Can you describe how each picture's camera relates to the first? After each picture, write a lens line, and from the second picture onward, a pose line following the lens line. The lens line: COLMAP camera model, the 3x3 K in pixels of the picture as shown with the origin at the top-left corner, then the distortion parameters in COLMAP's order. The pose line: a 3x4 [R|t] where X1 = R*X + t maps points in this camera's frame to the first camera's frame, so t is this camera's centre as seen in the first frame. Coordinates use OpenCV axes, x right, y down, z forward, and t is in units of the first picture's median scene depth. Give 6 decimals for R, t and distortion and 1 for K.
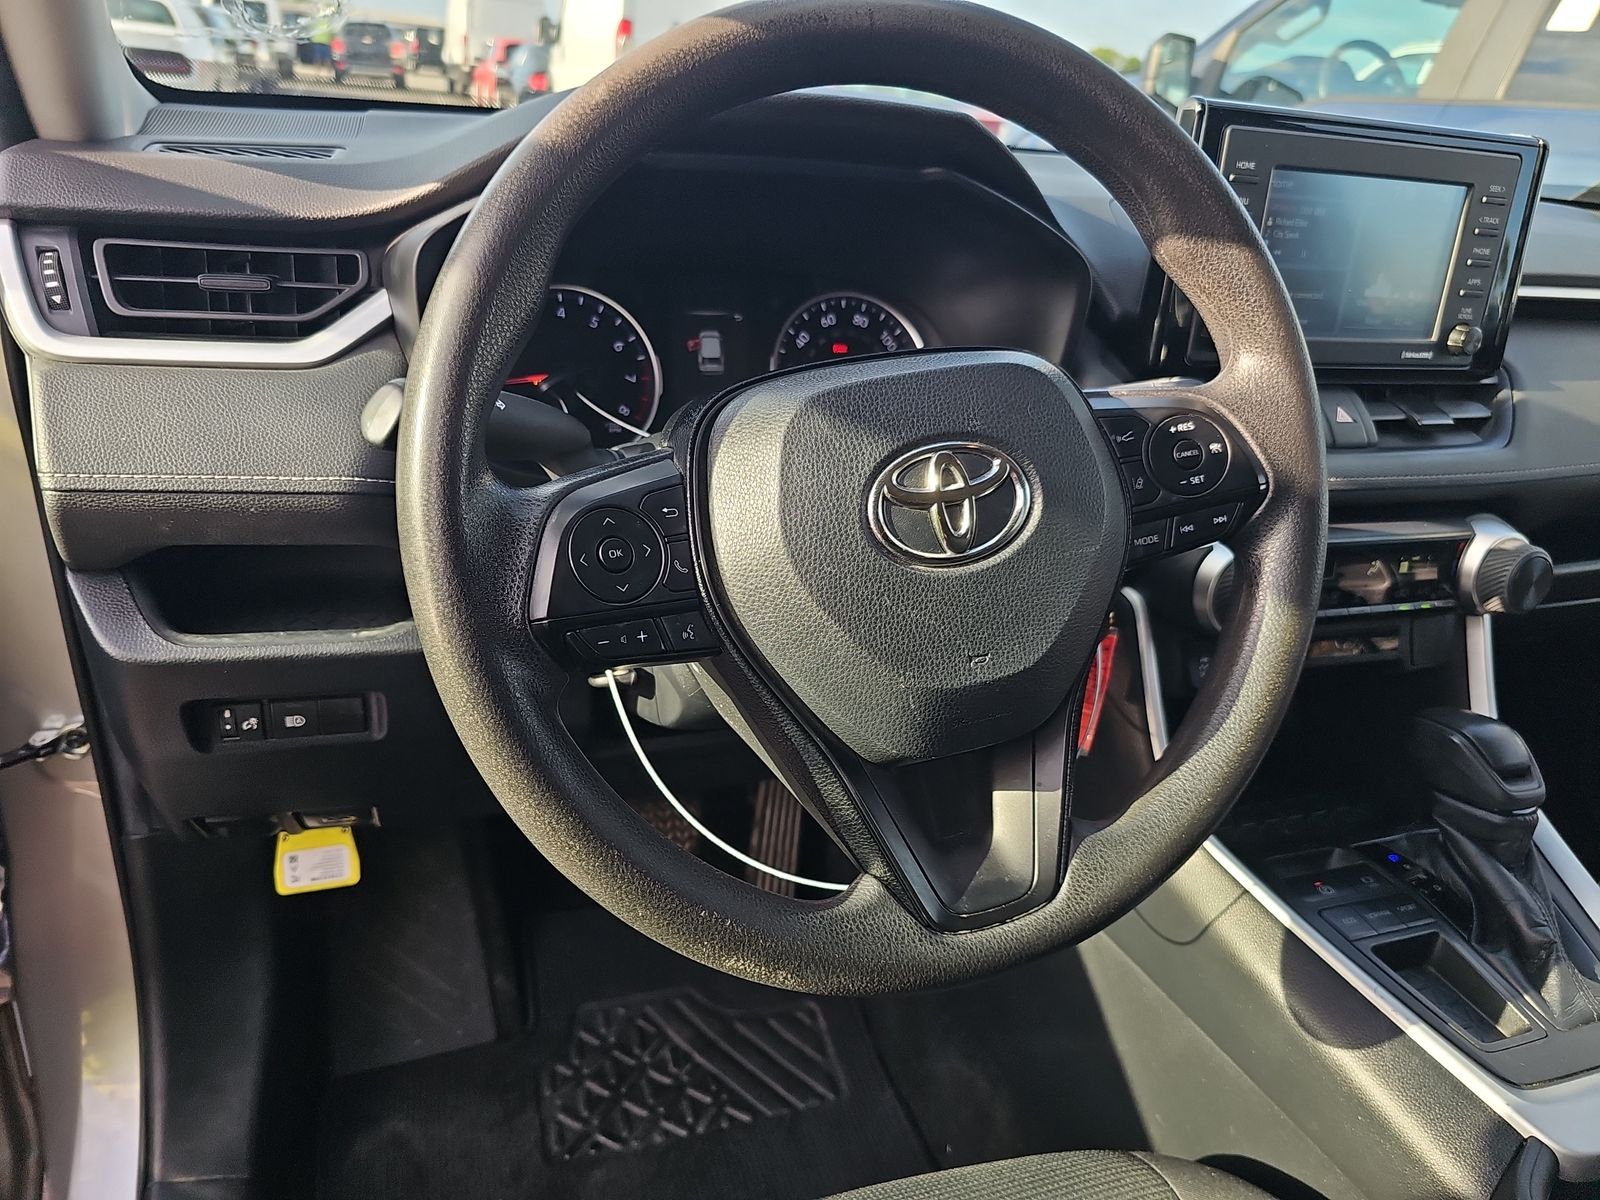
lens RADIAL K [[1063.8, 0, 803.5], [0, 1063.8, 603.1], [0, 0, 1]] dist [0.016611, -0.002783]
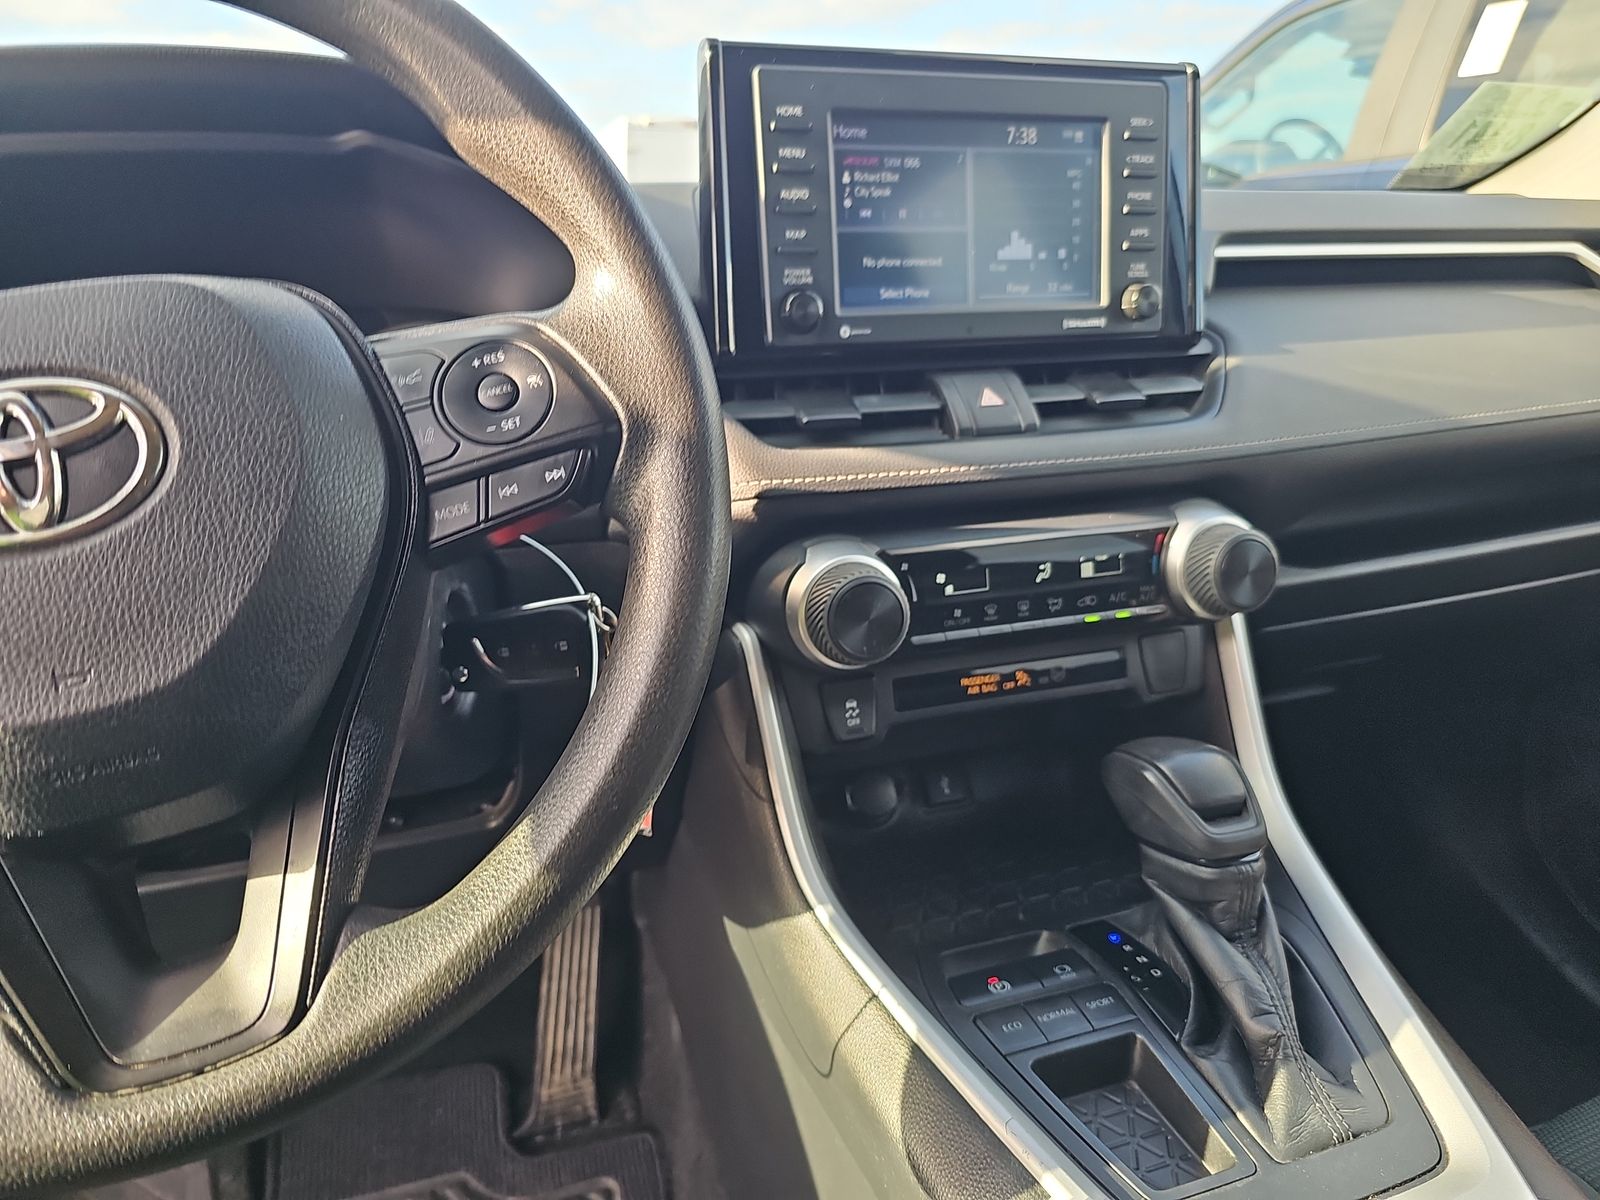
lens RADIAL K [[1063.8, 0, 794.5], [0, 1063.8, 605.7], [0, 0, 1]] dist [0.016611, -0.002783]
pose [[0.994108, -0.094153, -0.053702, 0.384780], [0.086632, 0.987931, -0.128402, 0.079243], [0.065143, 0.122993, 0.990267, 0.188490]]
